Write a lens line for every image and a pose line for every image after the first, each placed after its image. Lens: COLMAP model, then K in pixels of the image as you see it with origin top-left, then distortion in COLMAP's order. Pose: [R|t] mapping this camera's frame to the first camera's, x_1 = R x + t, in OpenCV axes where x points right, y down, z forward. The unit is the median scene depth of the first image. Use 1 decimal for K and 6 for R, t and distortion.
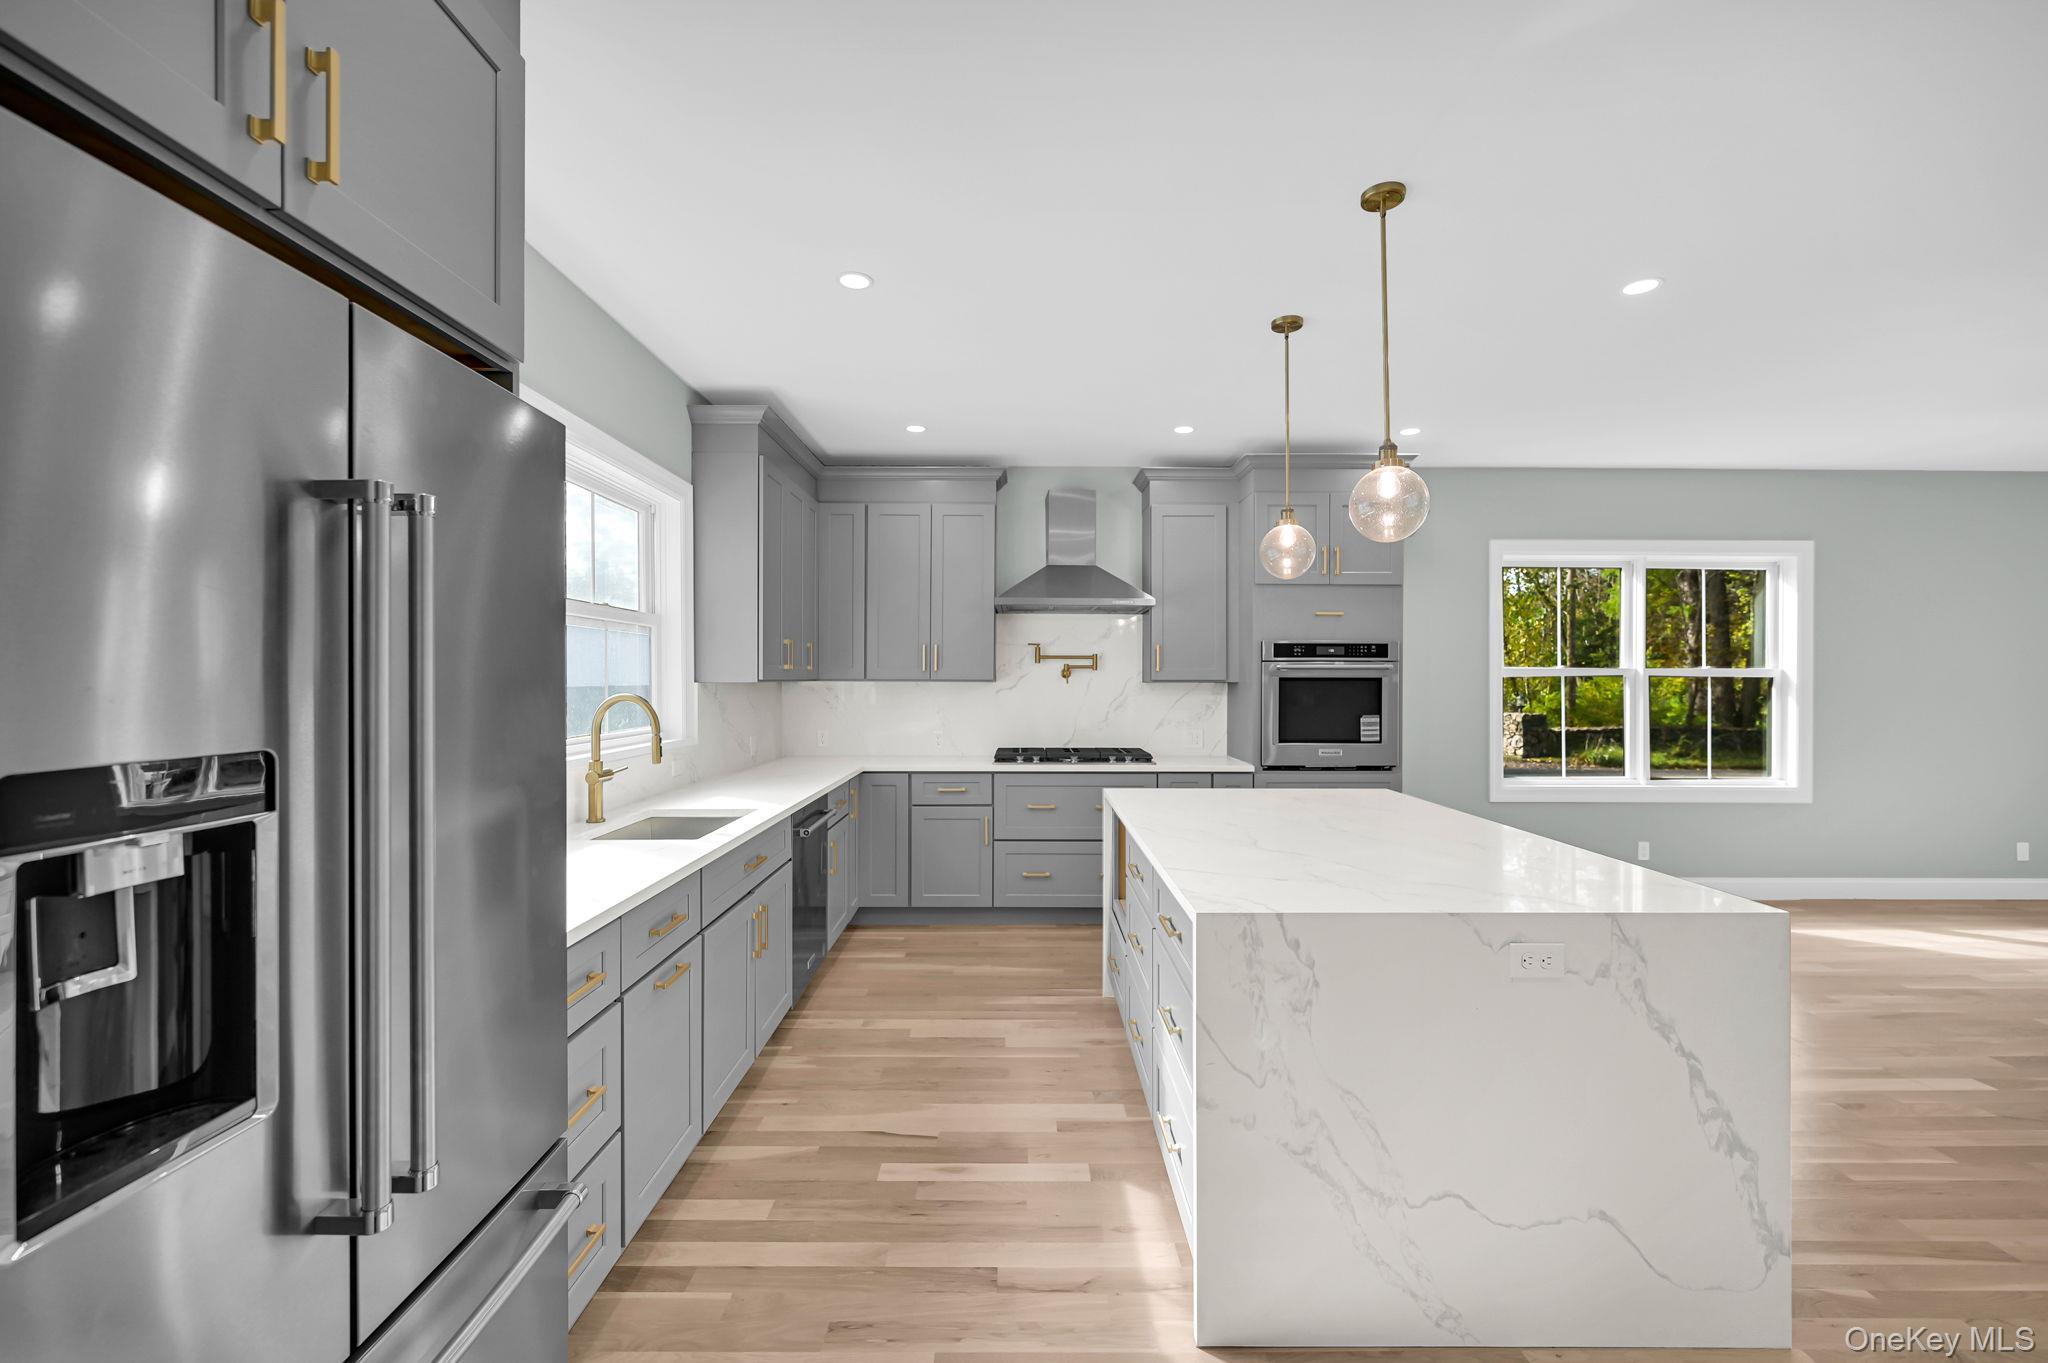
lens RADIAL K [[806.5, 0, 1026.2], [0, 806.5, 679.0], [0, 0, 1]] dist [0.002116, 0.000449]
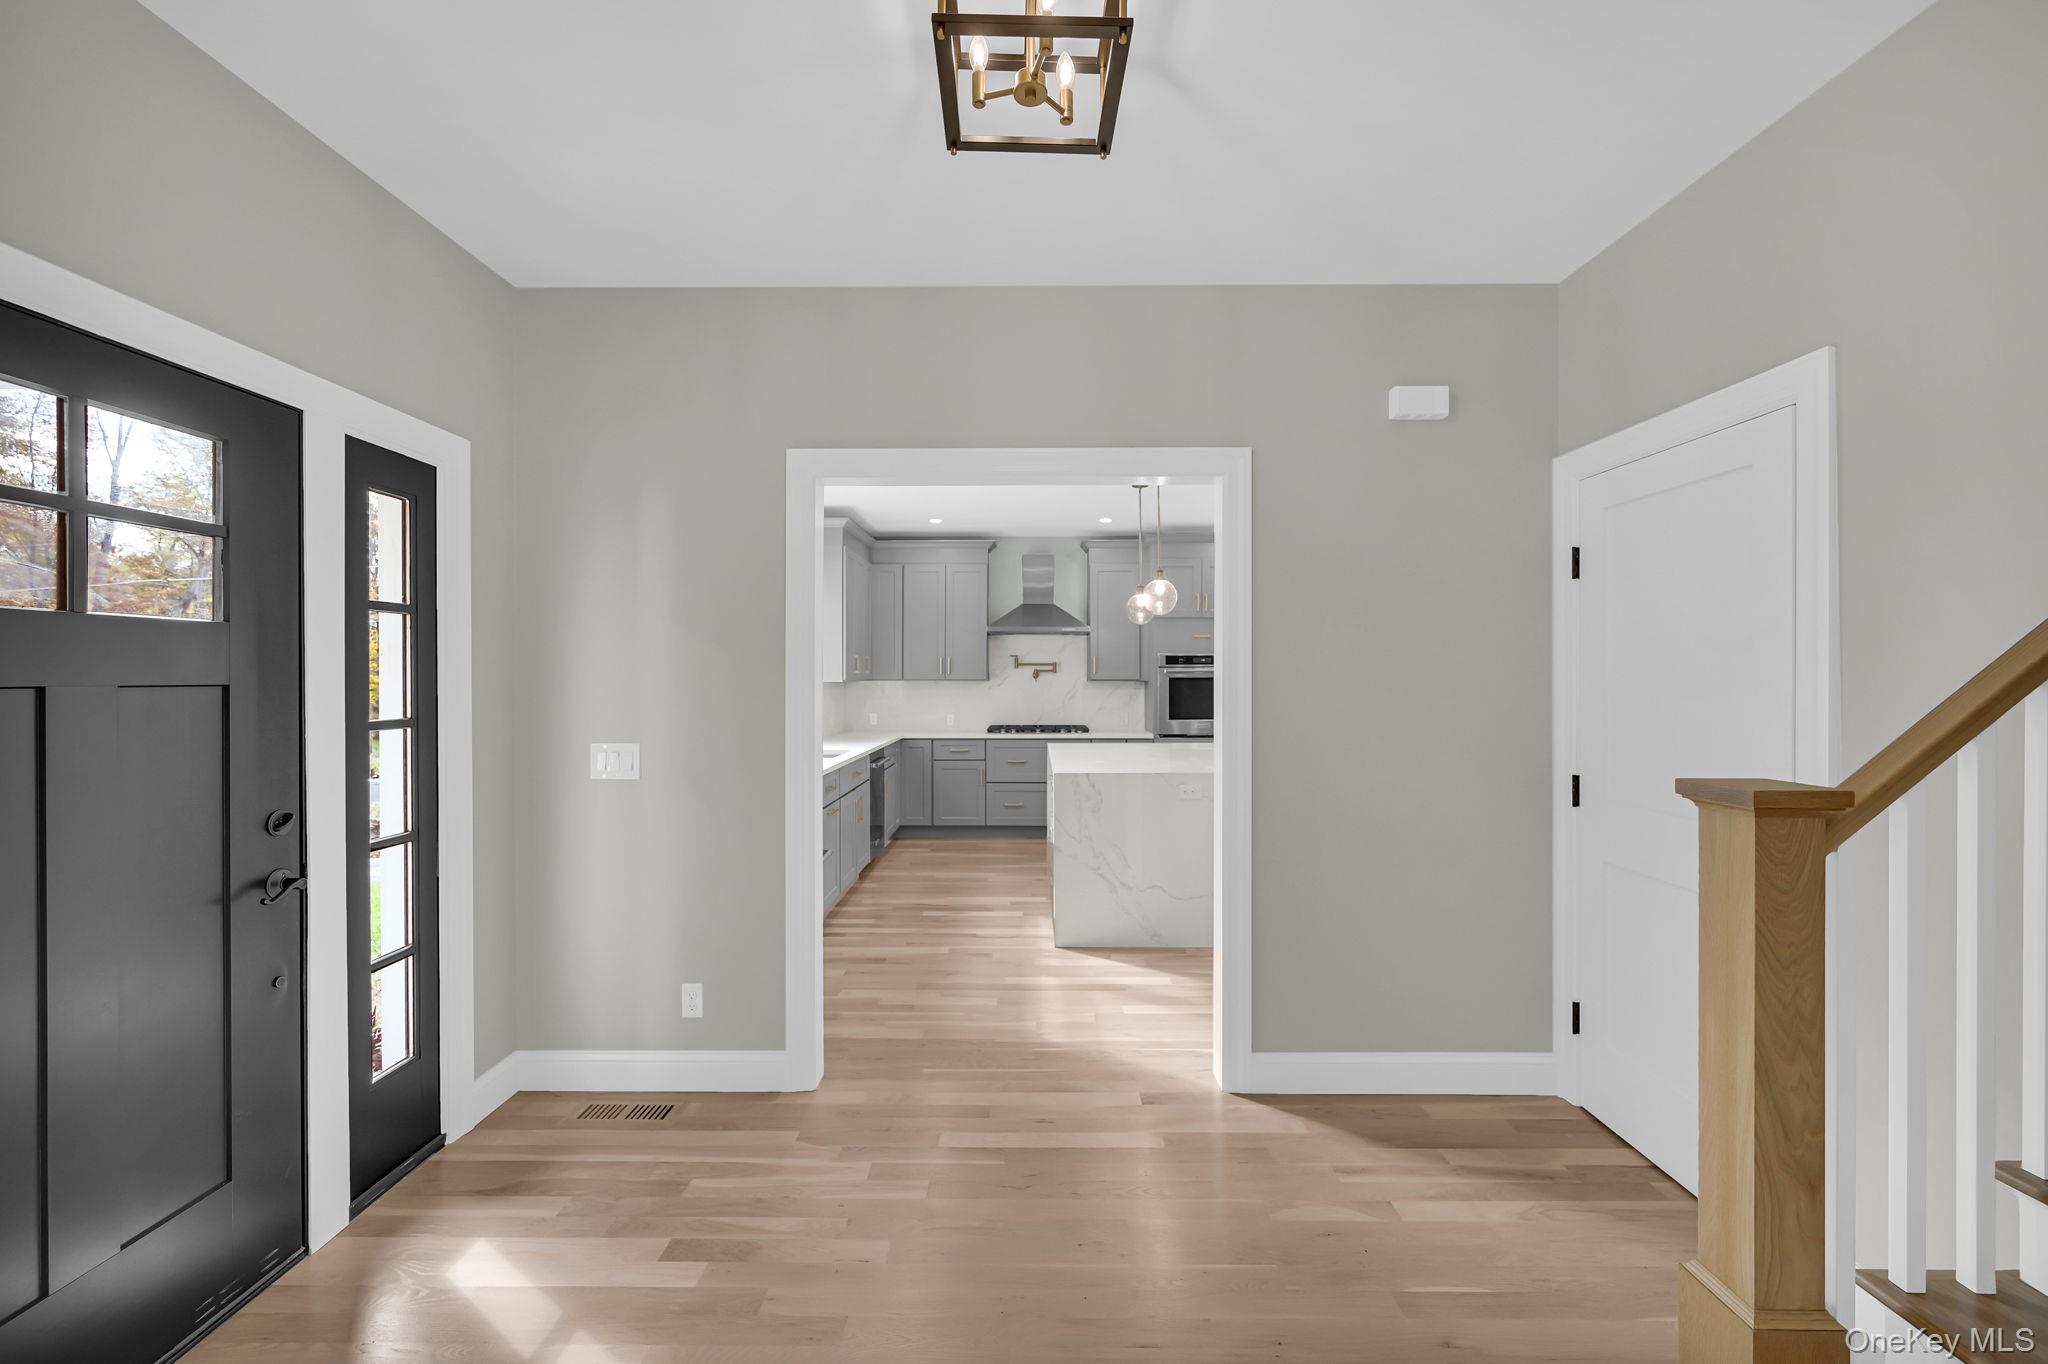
lens RADIAL K [[806.5, 0, 1027.3], [0, 806.5, 685.1], [0, 0, 1]] dist [0.002116, 0.000449]
pose [[0.999905, -0.002352, -0.013597, 0.060252], [0.002460, 0.999966, 0.007901, -0.000426], [0.013578, -0.007934, 0.999876, -0.550427]]
